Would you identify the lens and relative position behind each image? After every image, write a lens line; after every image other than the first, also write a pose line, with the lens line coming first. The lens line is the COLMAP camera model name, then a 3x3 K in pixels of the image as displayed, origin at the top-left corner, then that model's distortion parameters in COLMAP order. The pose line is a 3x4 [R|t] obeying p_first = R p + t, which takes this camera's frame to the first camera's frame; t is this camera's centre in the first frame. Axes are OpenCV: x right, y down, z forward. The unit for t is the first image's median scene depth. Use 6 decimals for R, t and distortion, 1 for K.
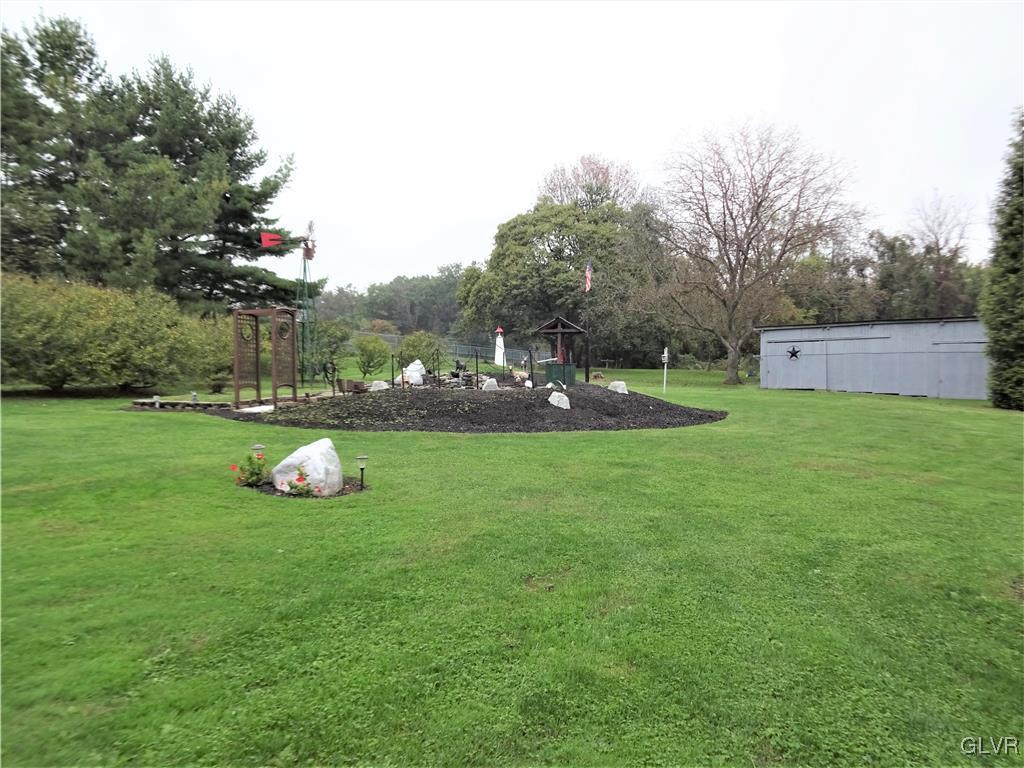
lens RADIAL K [[761.5, 0, 514.4], [0, 761.5, 385.7], [0, 0, 1]] dist [0.013119, 0.021914]
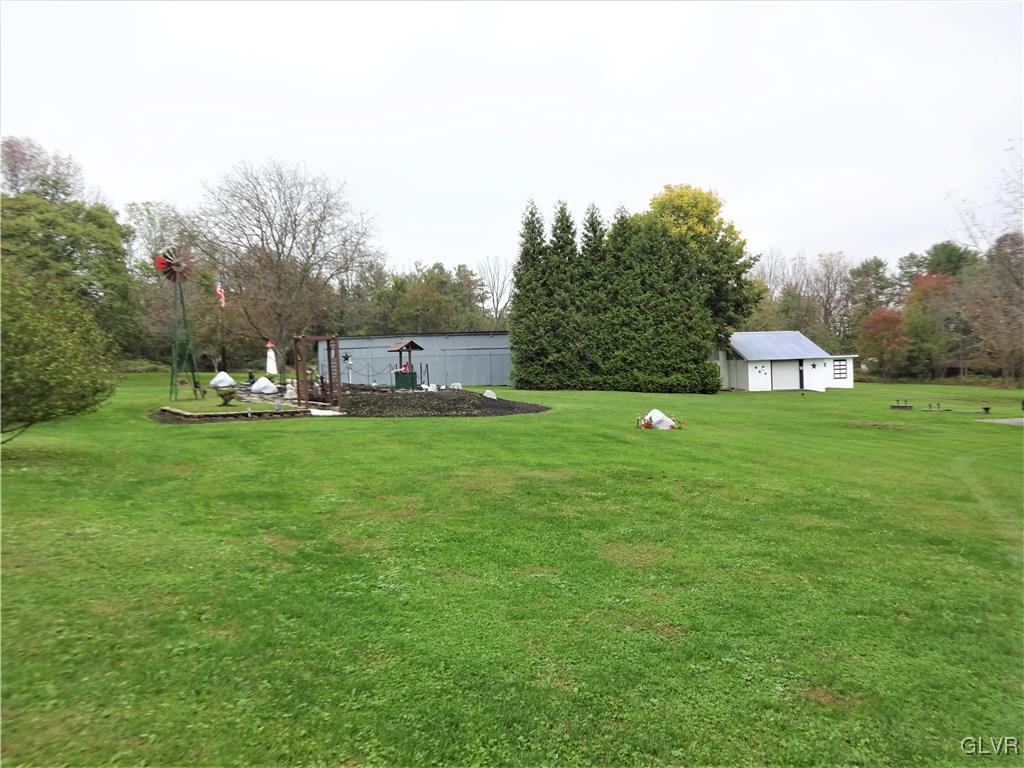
lens RADIAL K [[761.5, 0, 515.0], [0, 761.5, 387.9], [0, 0, 1]] dist [0.013119, 0.021914]
pose [[0.613186, -0.046031, 0.788596, -0.548146], [0.041091, 0.998808, 0.026350, -0.014947], [-0.788869, 0.016247, 0.614346, -0.024622]]
